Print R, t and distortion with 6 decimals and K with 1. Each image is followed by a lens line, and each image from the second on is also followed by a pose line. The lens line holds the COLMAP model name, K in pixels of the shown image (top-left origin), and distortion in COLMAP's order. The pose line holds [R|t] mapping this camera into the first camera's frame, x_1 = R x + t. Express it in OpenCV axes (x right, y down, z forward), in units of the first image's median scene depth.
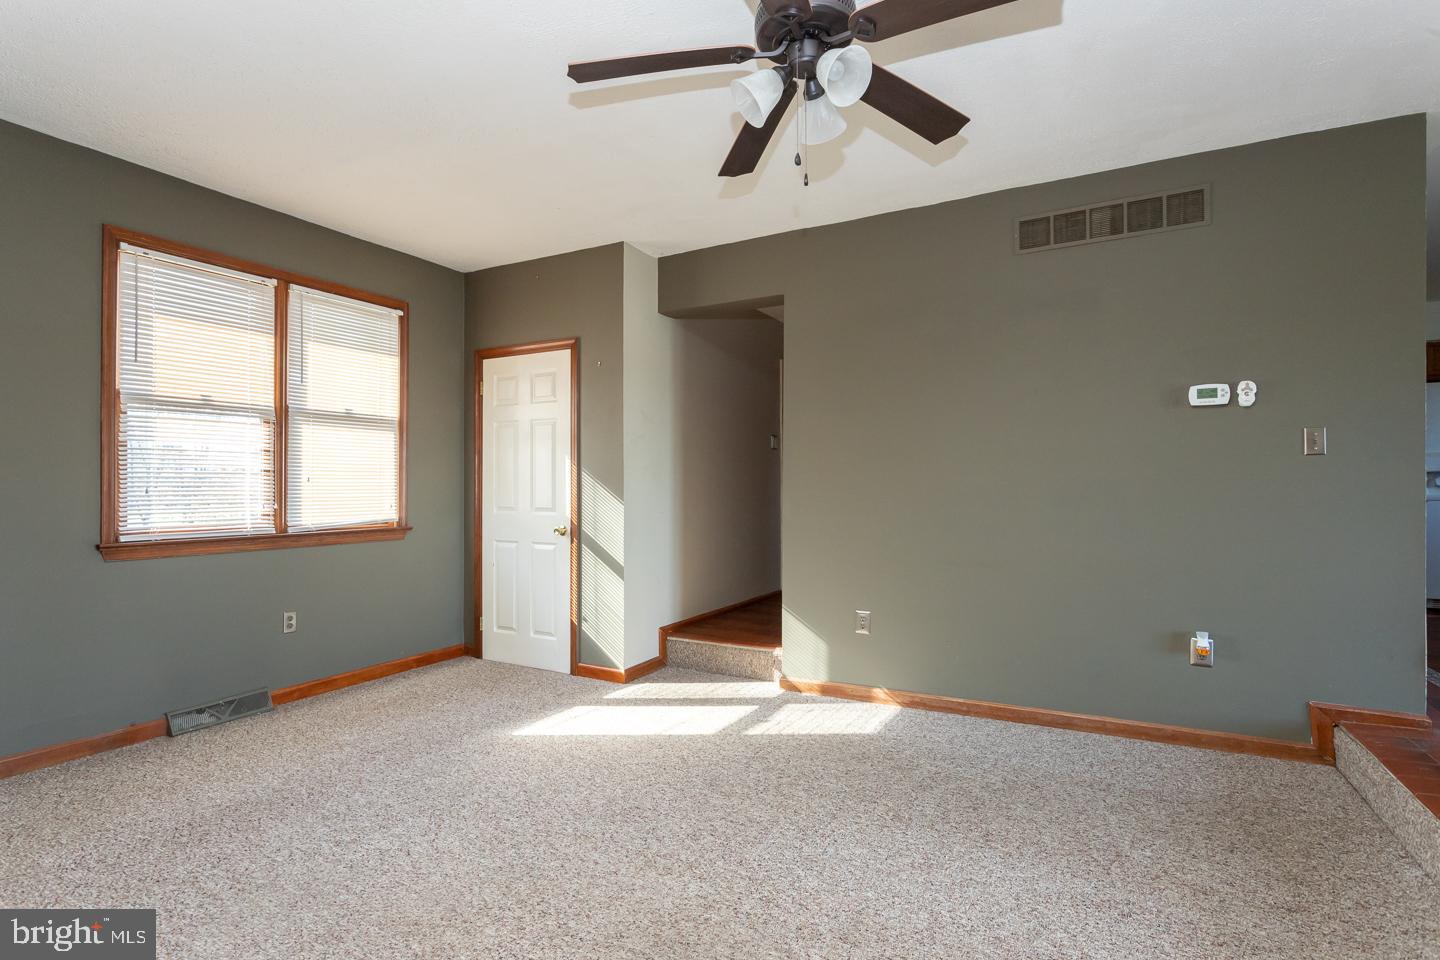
lens RADIAL K [[716.1, 0, 702.4], [0, 716.1, 486.9], [0, 0, 1]] dist [-0.012888, 0.000474]
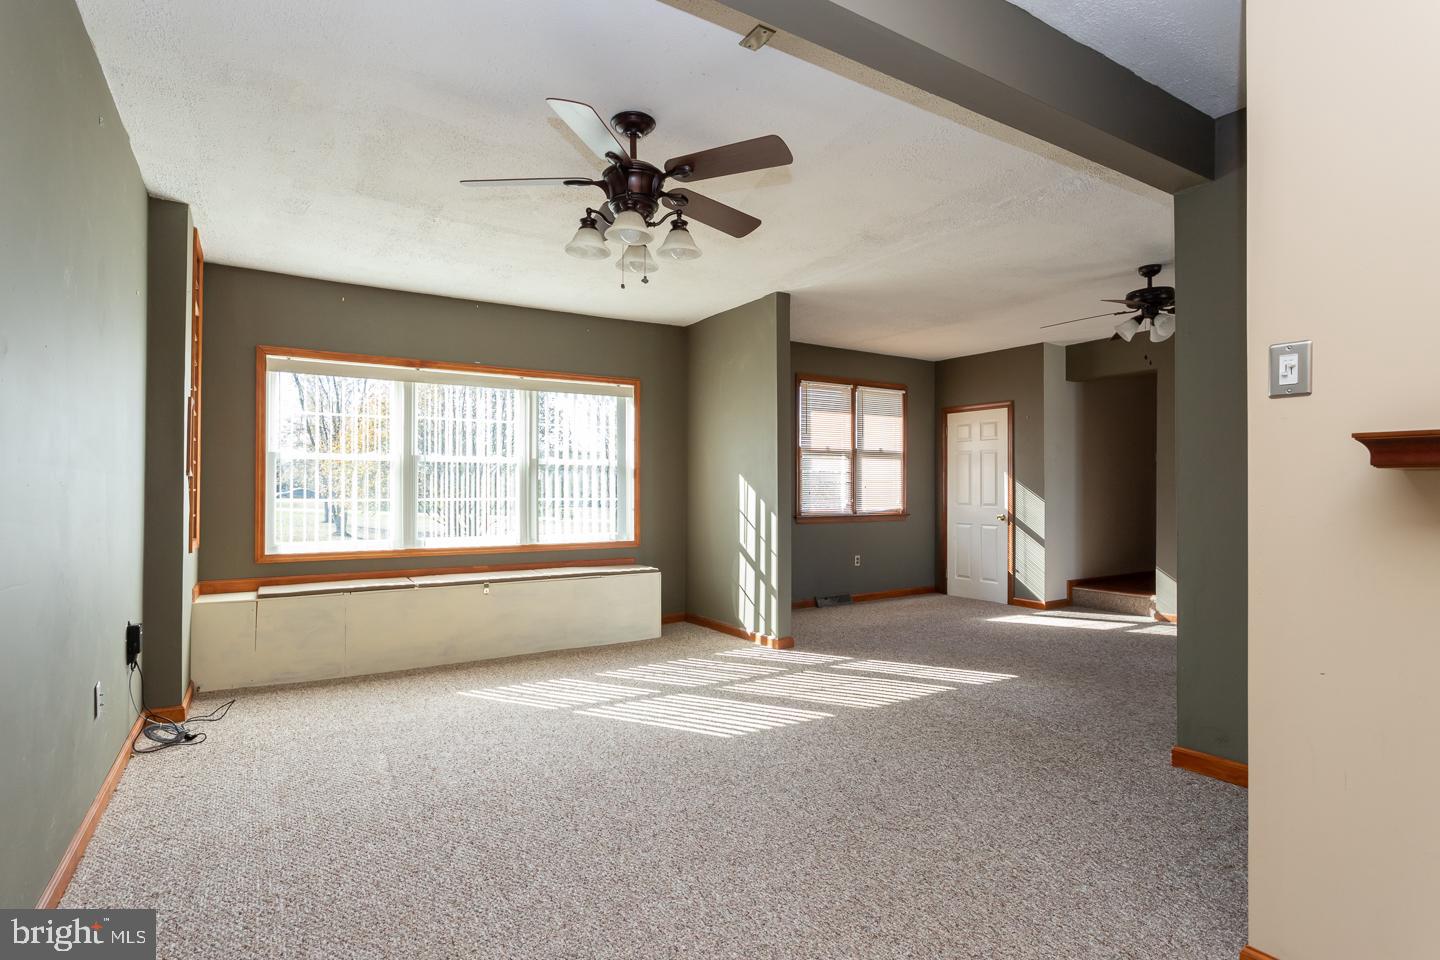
lens RADIAL K [[716.1, 0, 702.4], [0, 716.1, 486.9], [0, 0, 1]] dist [-0.012888, 0.000474]
pose [[0.880260, 0.001244, -0.474490, -0.022667], [-0.001168, 0.999999, 0.000454, -0.009828], [0.474491, 0.000155, 0.880261, -0.800530]]
